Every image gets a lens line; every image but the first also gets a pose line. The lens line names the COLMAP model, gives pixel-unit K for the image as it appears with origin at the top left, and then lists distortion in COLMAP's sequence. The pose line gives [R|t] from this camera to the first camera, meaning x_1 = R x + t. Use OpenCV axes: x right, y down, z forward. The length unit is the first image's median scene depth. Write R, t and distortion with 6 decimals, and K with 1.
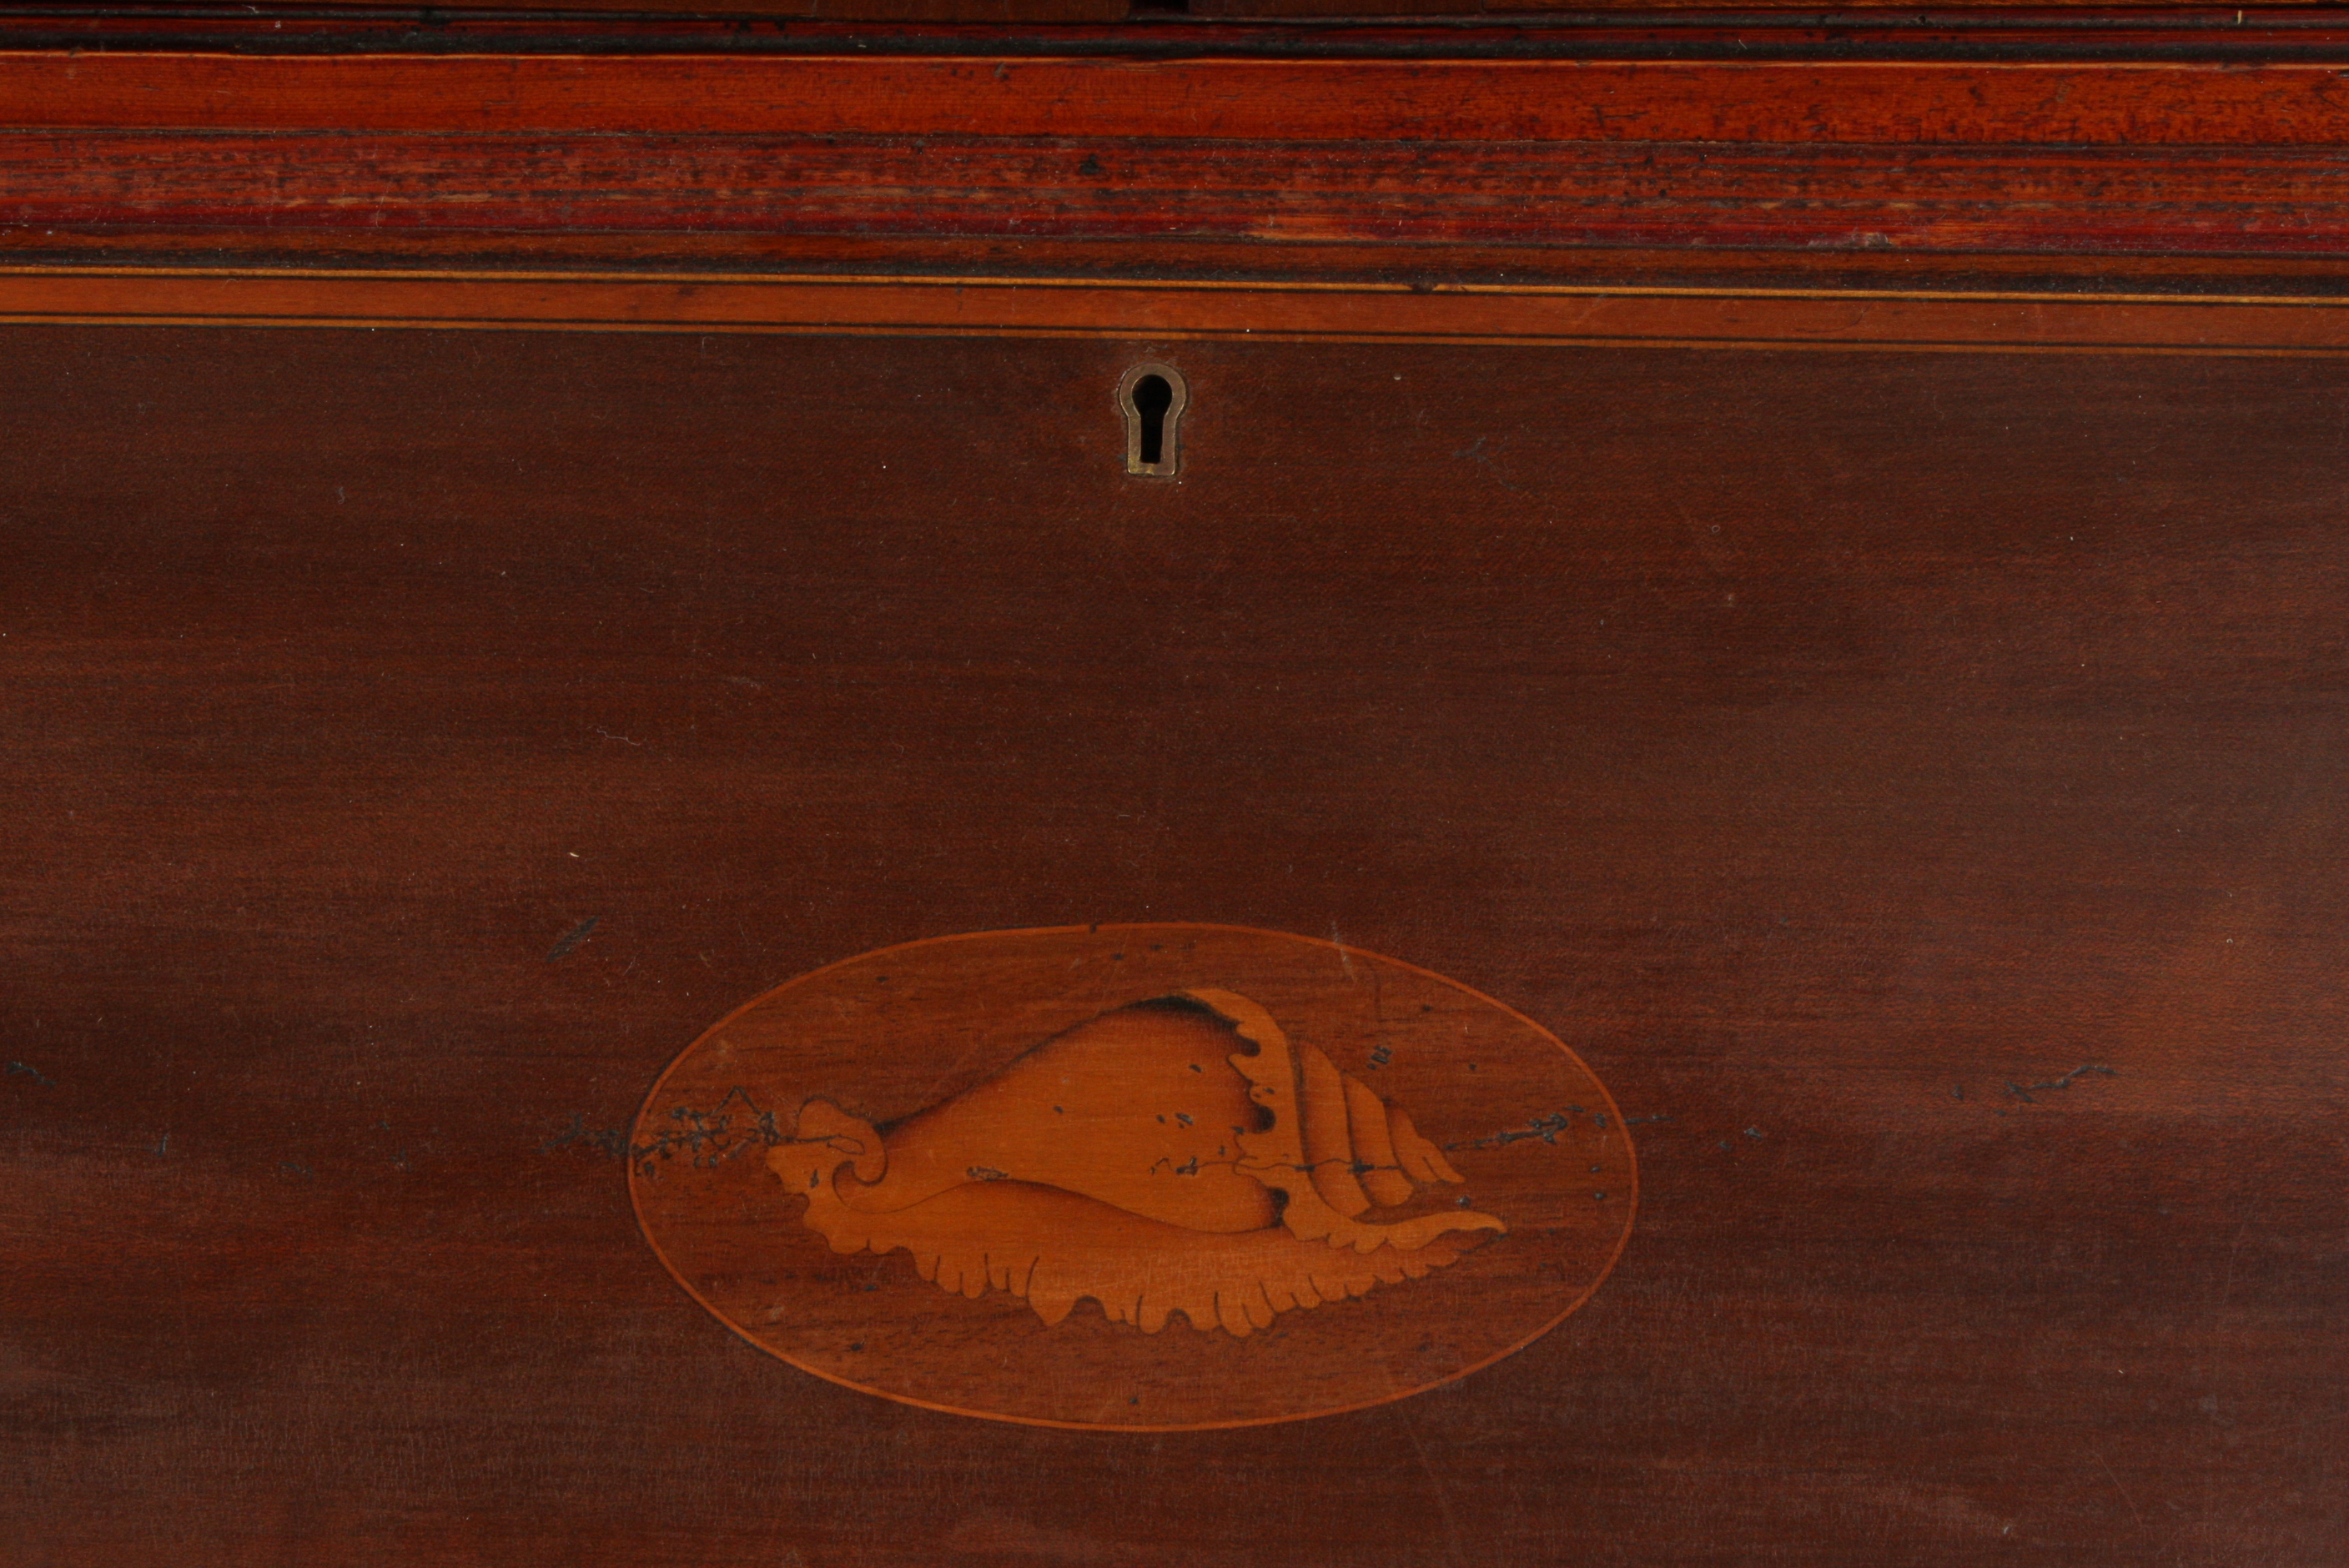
lens RADIAL K [[5328.4, 0, 1164.6], [0, 5328.4, 791.6], [0, 0, 1]] dist [0.066409, 0.000000]
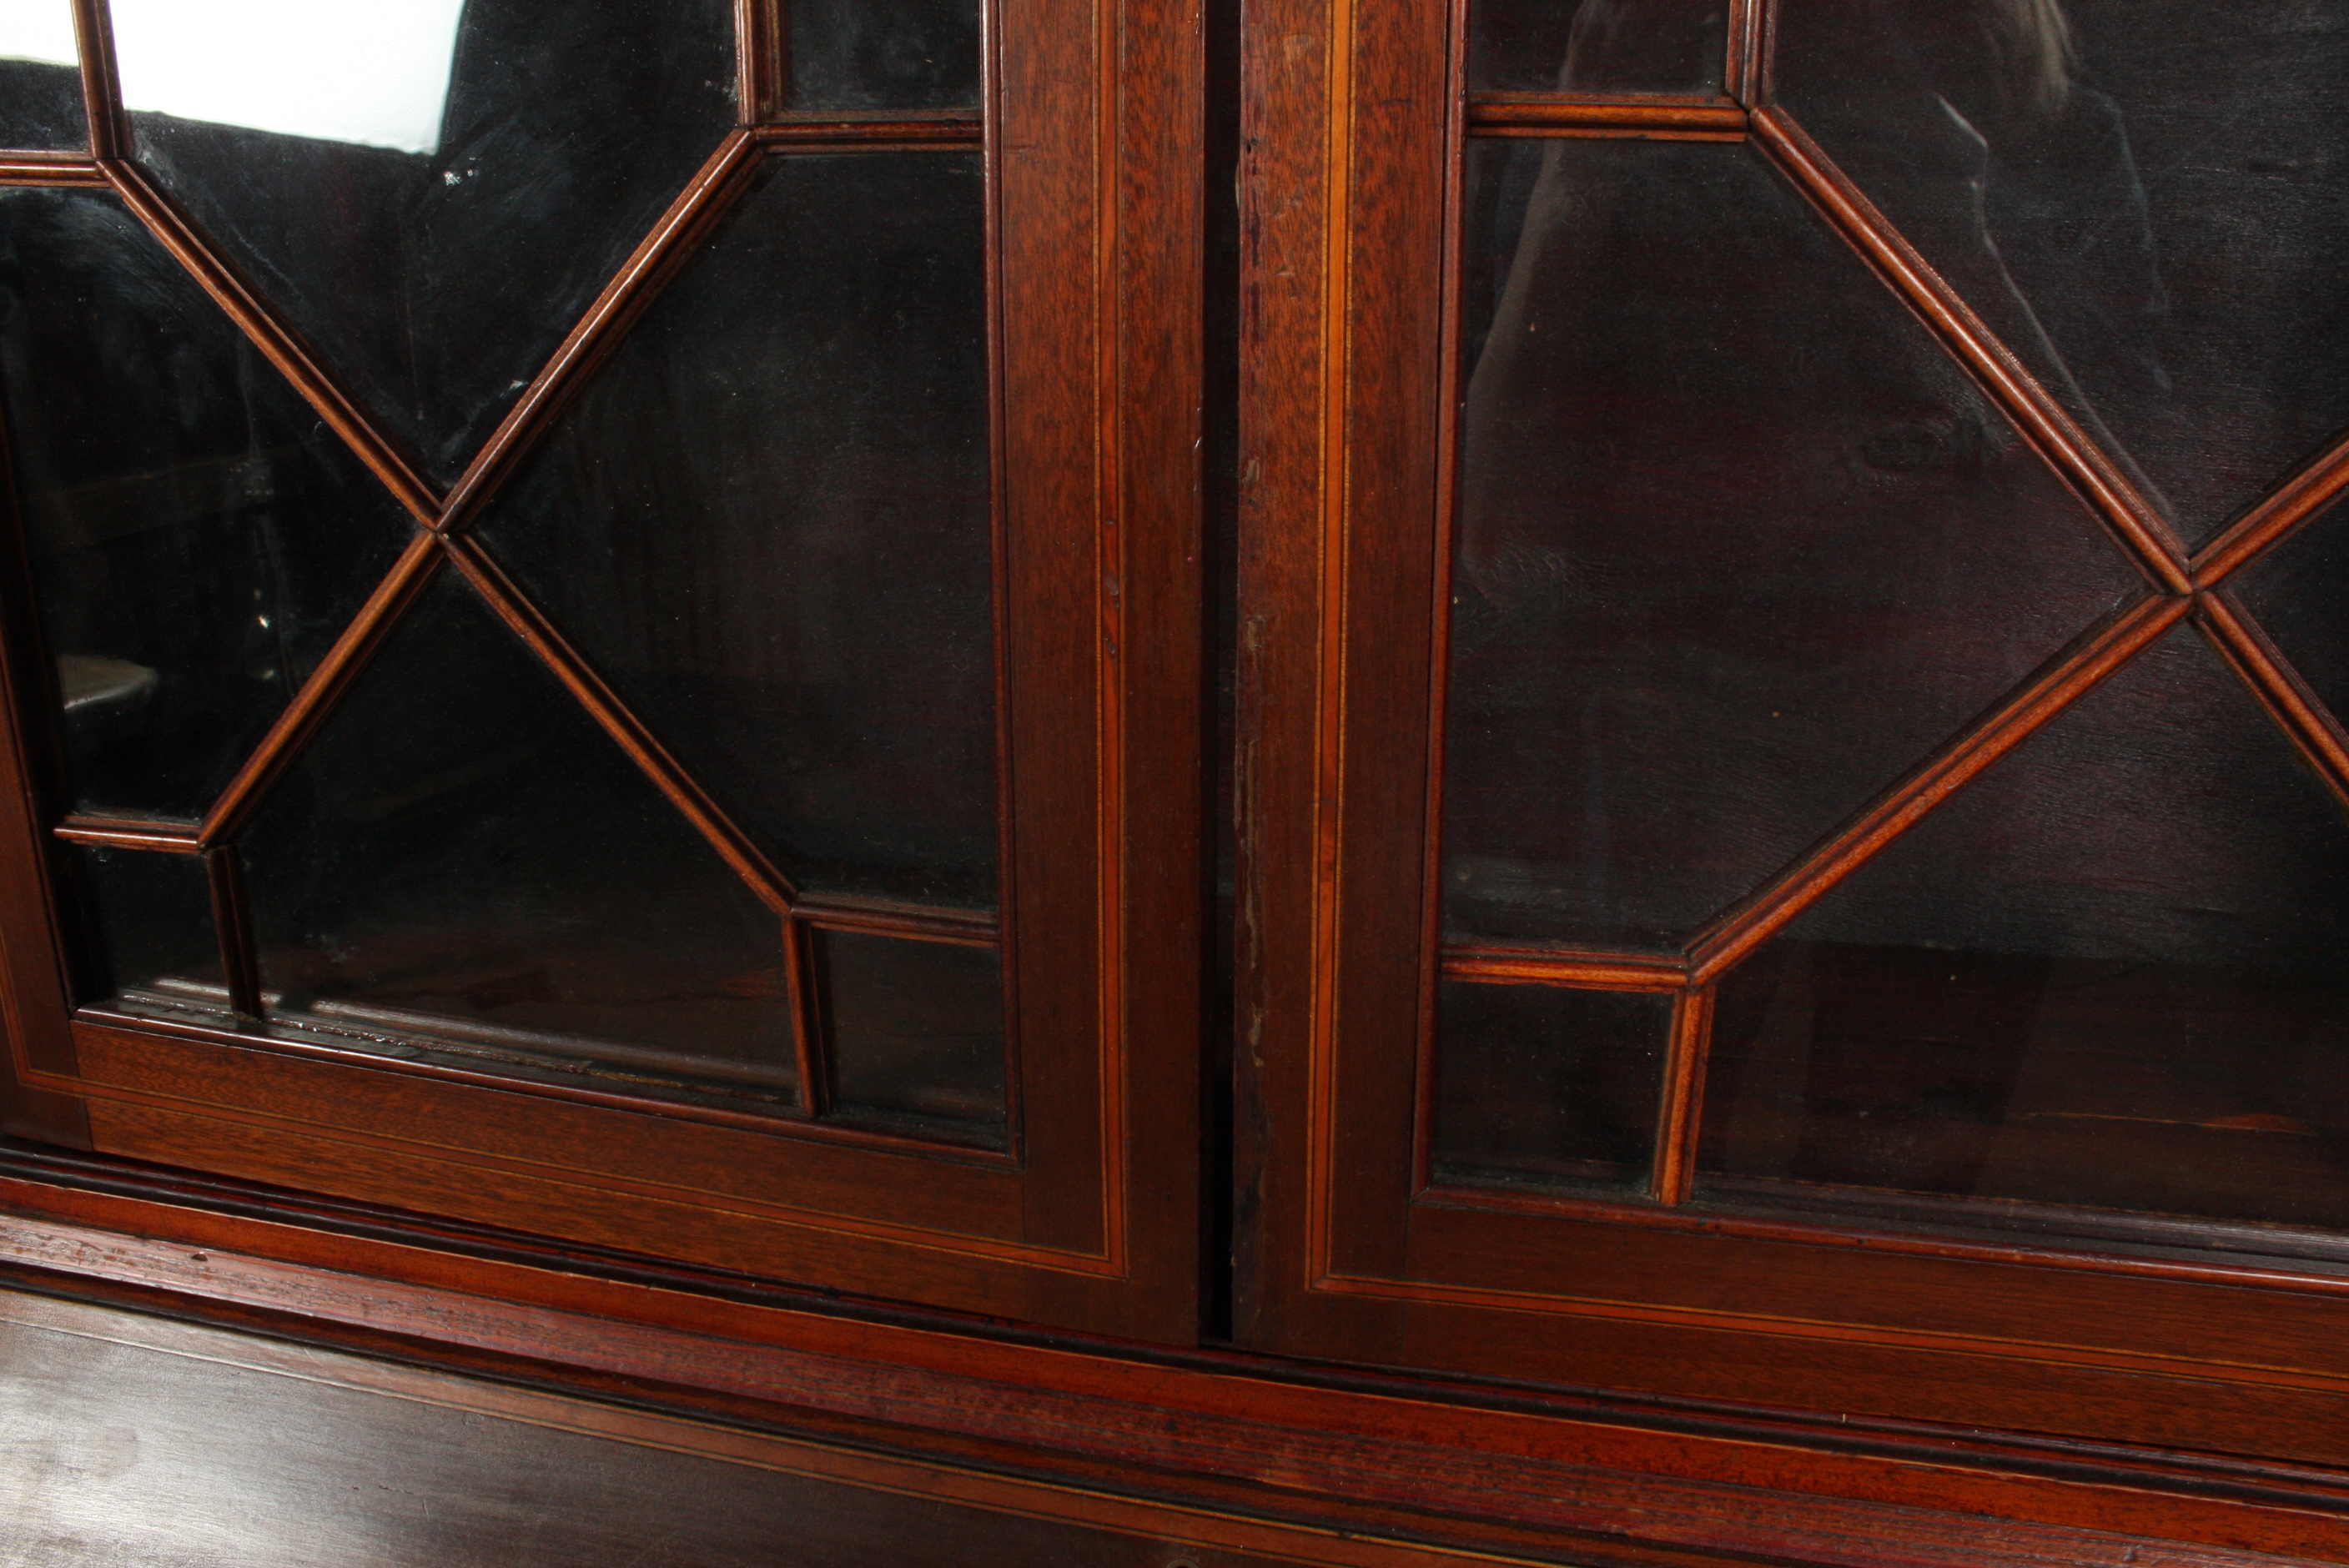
lens RADIAL K [[1953.1, 0, 1170.2], [0, 1953.1, 770.7], [0, 0, 1]] dist [-0.163944, 0.131701]
pose [[0.983000, 0.064066, -0.172066, 0.081633], [-0.100370, 0.972230, -0.211412, -0.195456], [0.153743, 0.225088, 0.962132, 0.348514]]
